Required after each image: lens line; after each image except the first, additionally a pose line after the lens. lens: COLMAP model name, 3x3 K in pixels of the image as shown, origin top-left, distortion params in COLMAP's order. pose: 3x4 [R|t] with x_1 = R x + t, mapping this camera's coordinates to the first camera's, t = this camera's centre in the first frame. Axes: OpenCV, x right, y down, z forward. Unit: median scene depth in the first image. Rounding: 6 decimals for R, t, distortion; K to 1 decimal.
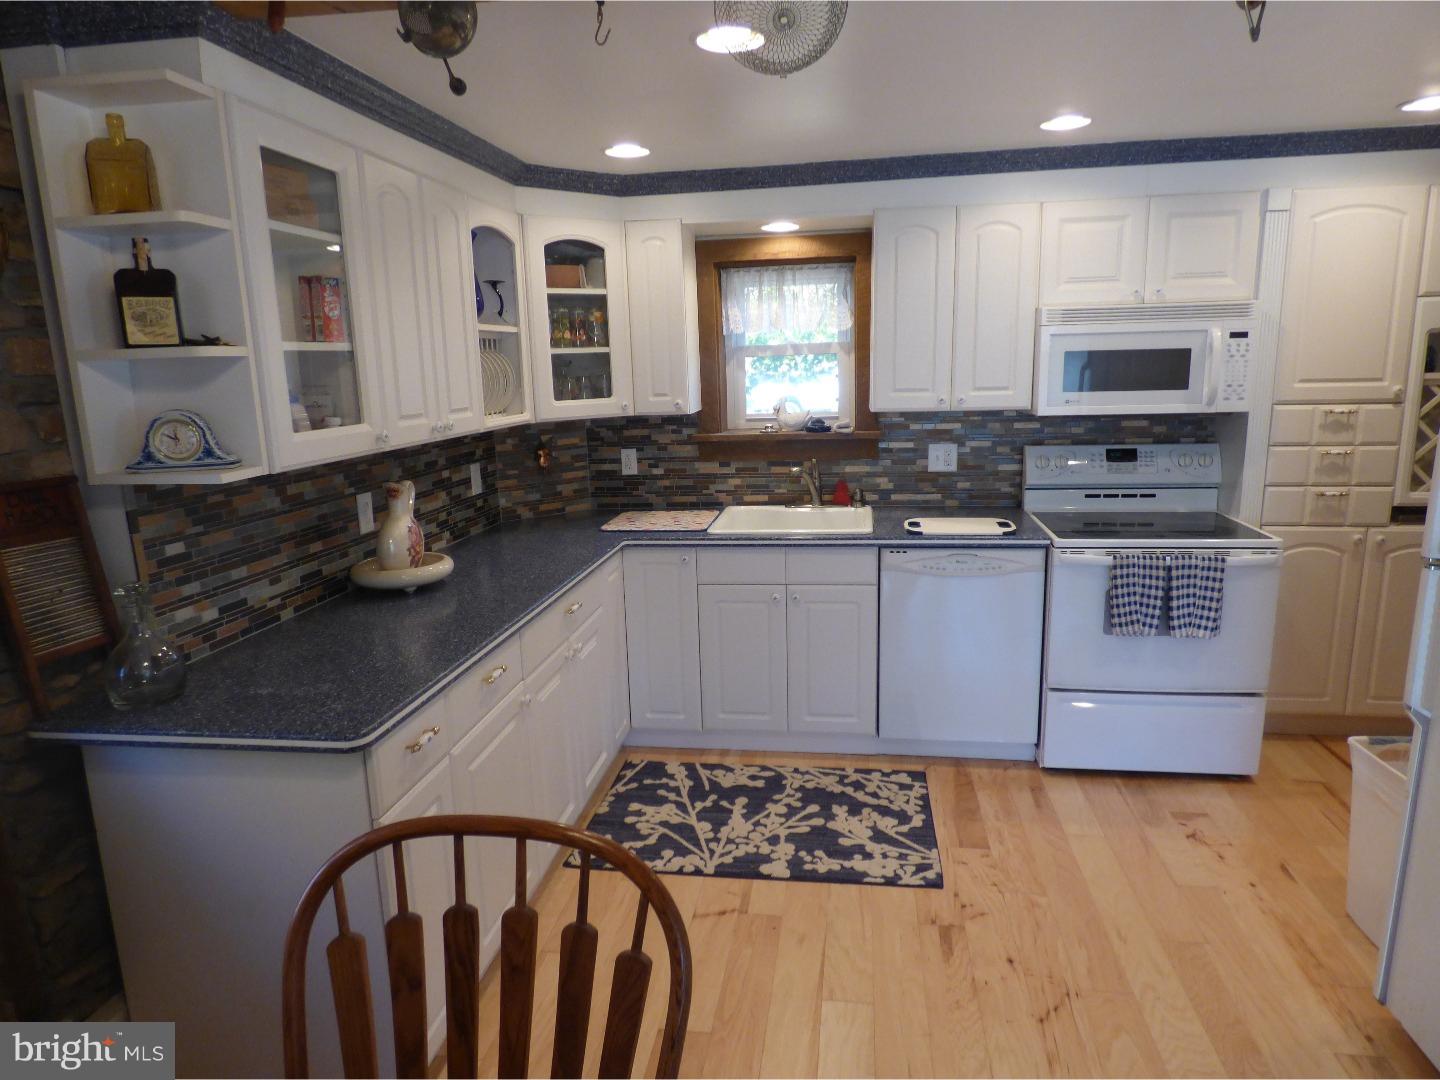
lens RADIAL K [[872.5, 0, 724.2], [0, 872.5, 540.6], [0, 0, 1]] dist [-0.009316, -0.003666]
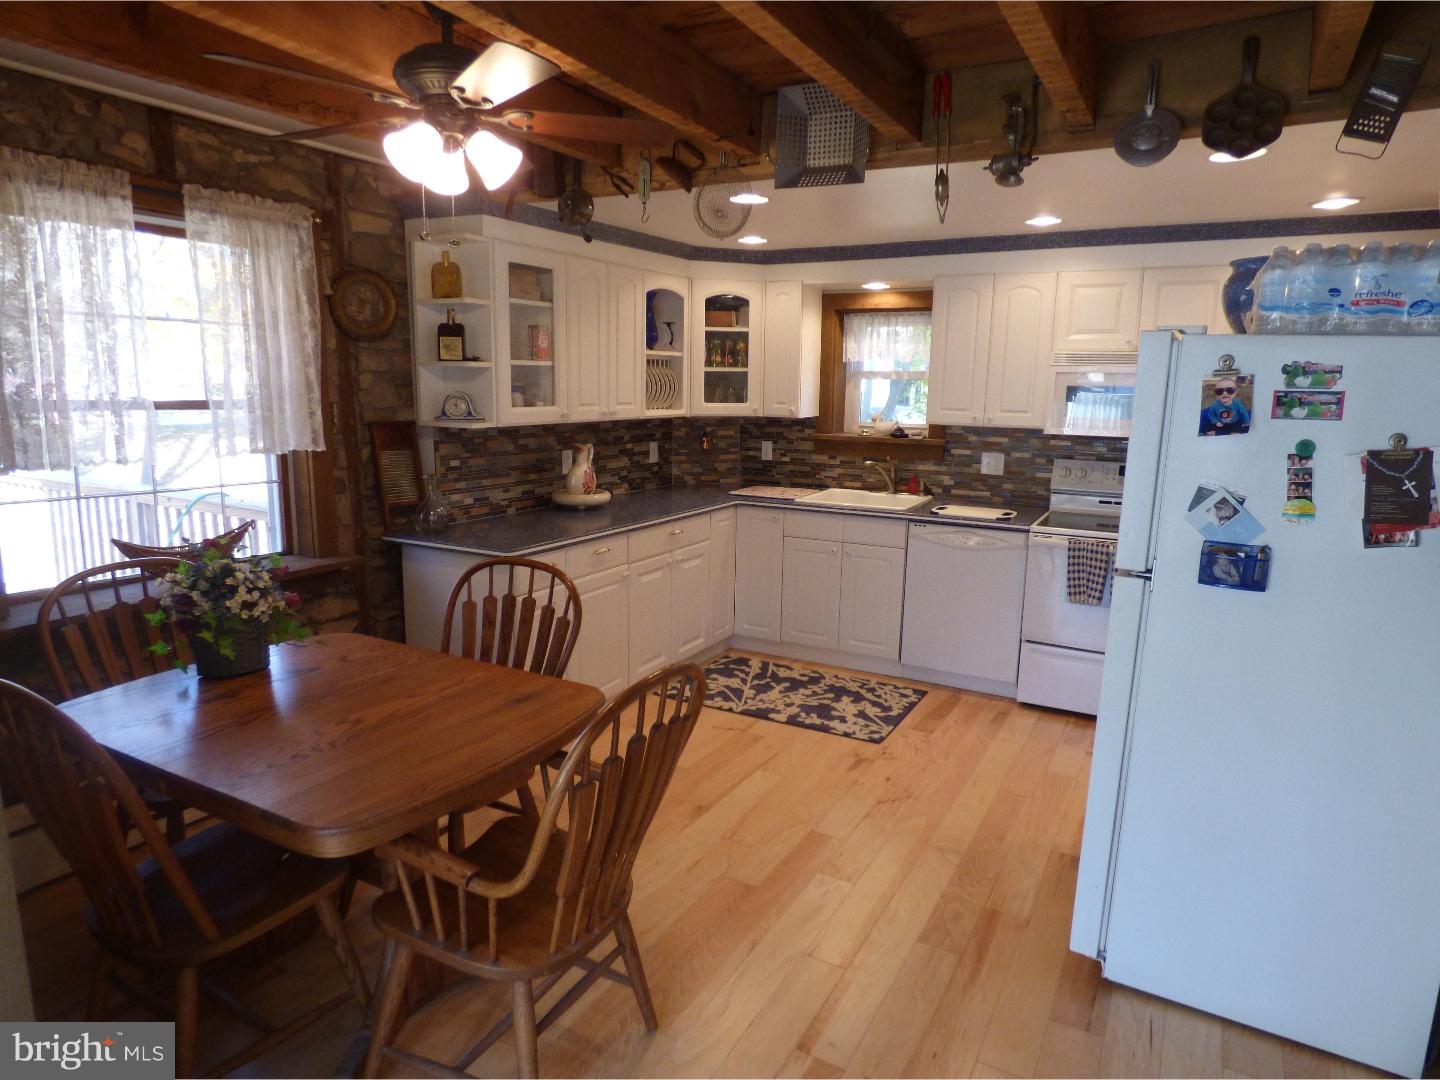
lens RADIAL K [[872.5, 0, 725.0], [0, 872.5, 543.4], [0, 0, 1]] dist [-0.009316, -0.003666]
pose [[0.936921, 0.107095, -0.332731, 0.381856], [-0.111559, 0.993741, 0.005718, 0.069129], [0.331261, 0.031762, 0.943004, -0.403134]]
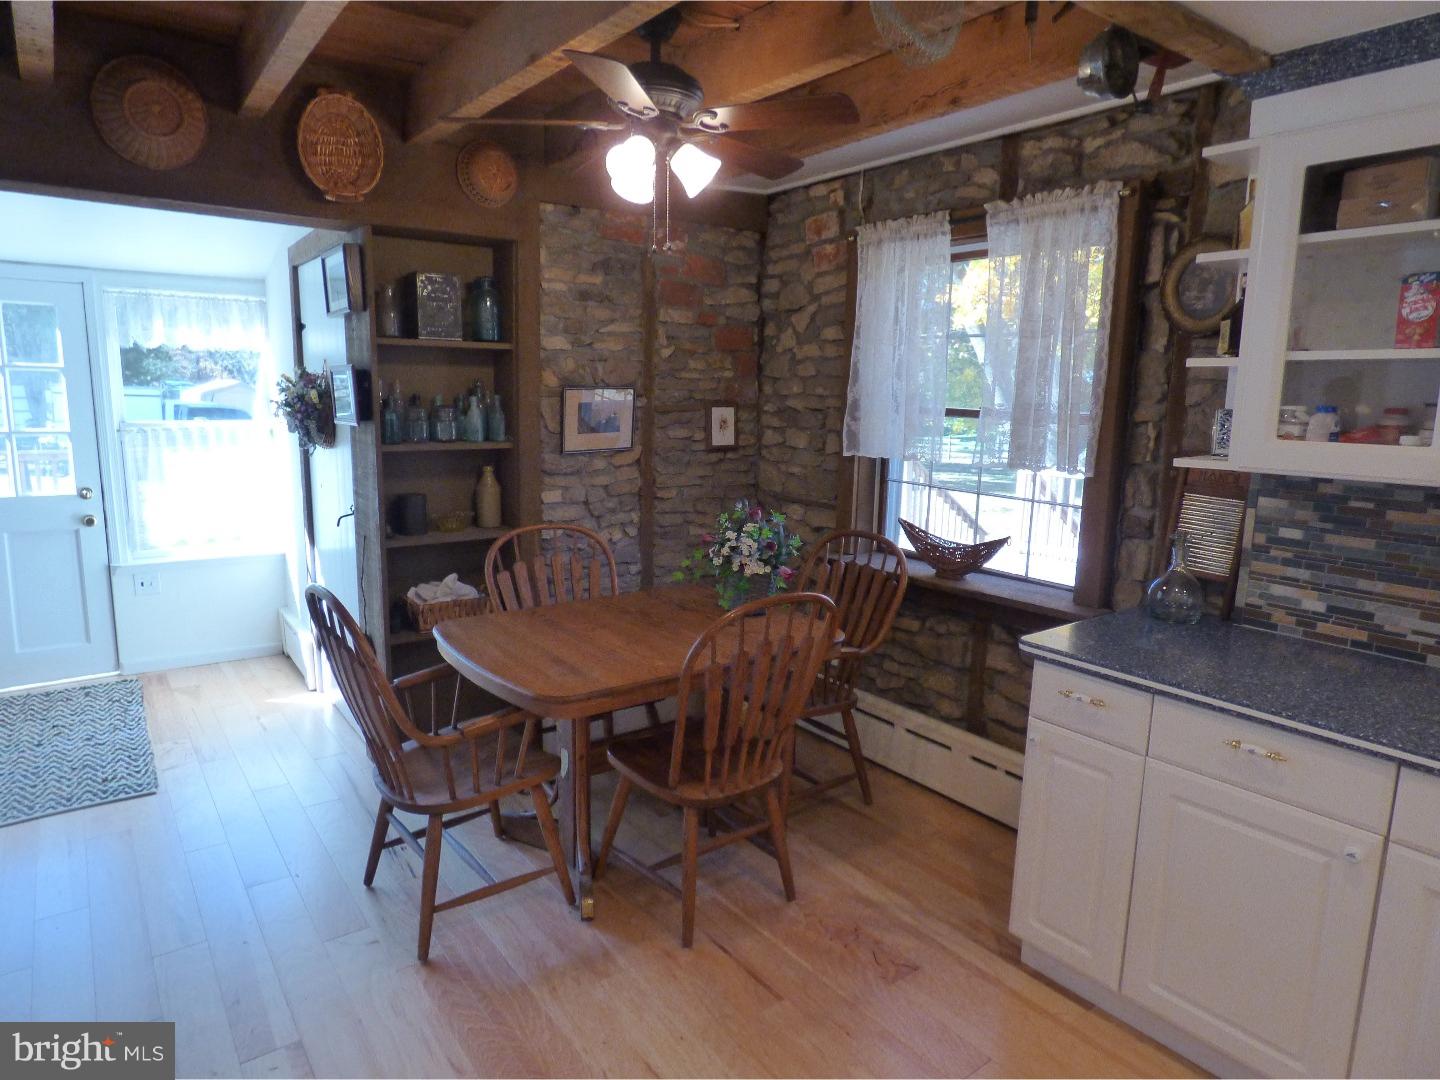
lens RADIAL K [[872.5, 0, 710.1], [0, 872.5, 545.2], [0, 0, 1]] dist [-0.009316, -0.003666]
pose [[-0.693897, 0.131115, -0.708037, 0.448737], [-0.152131, 0.934394, 0.322125, -0.143403], [0.703821, 0.331236, -0.628426, 0.743001]]
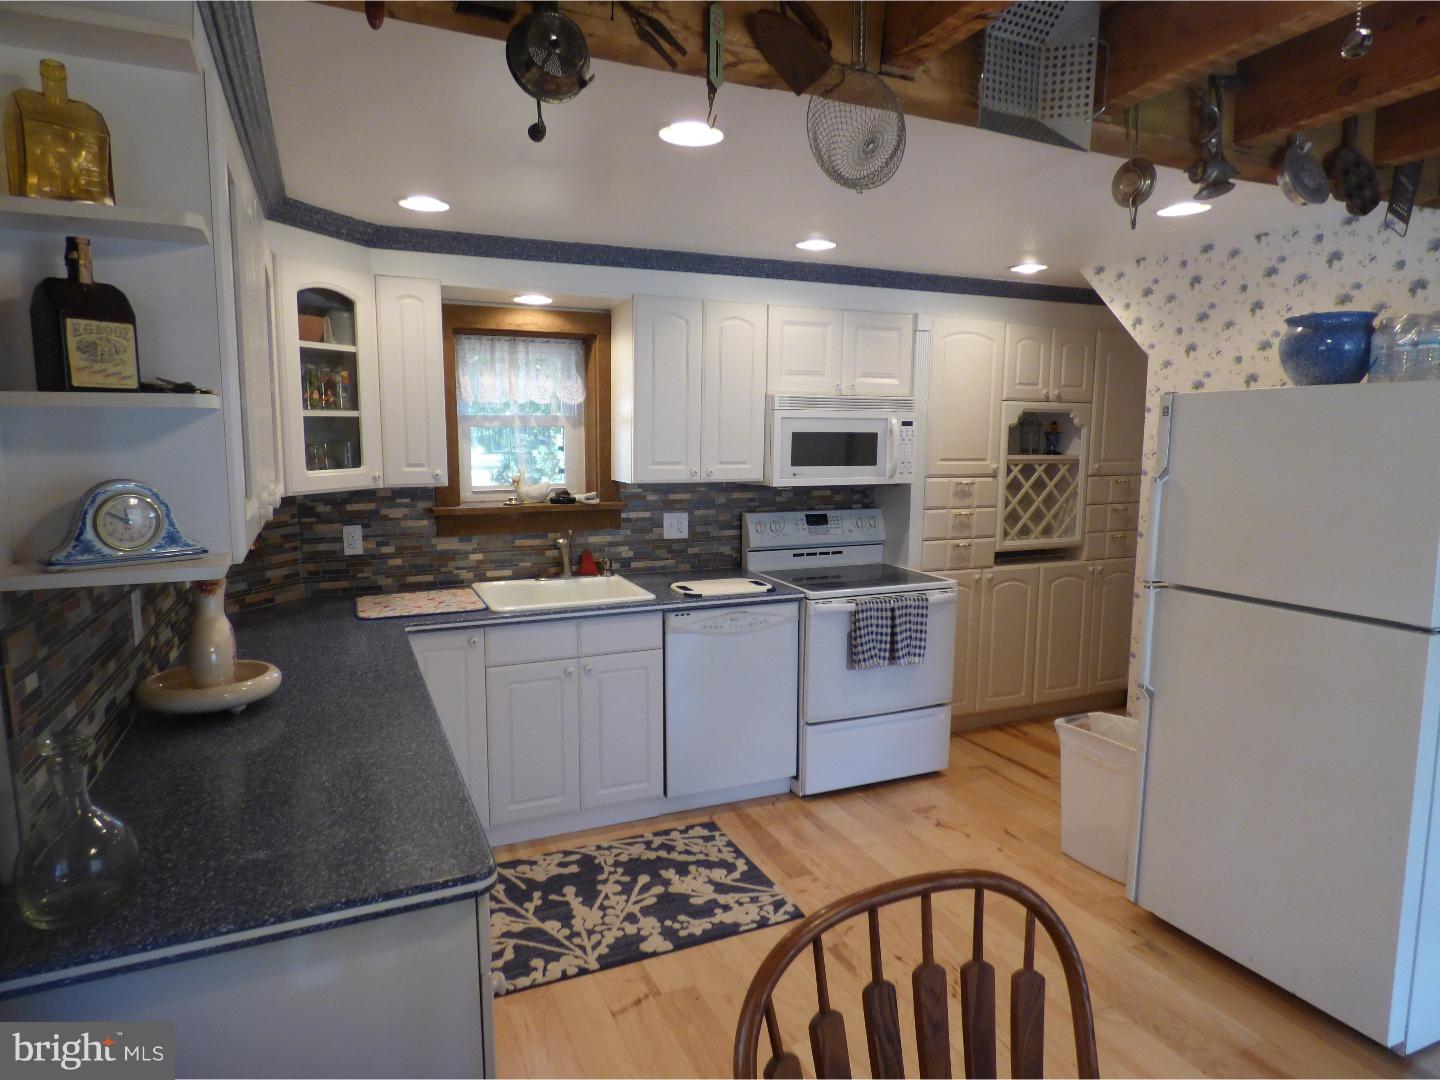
lens RADIAL K [[872.5, 0, 716.0], [0, 872.5, 543.9], [0, 0, 1]] dist [-0.009316, -0.003666]
pose [[0.843018, -0.037303, 0.536591, -0.339919], [0.079002, 0.995360, -0.054922, -0.011699], [-0.532052, 0.088692, 0.842053, 0.083340]]
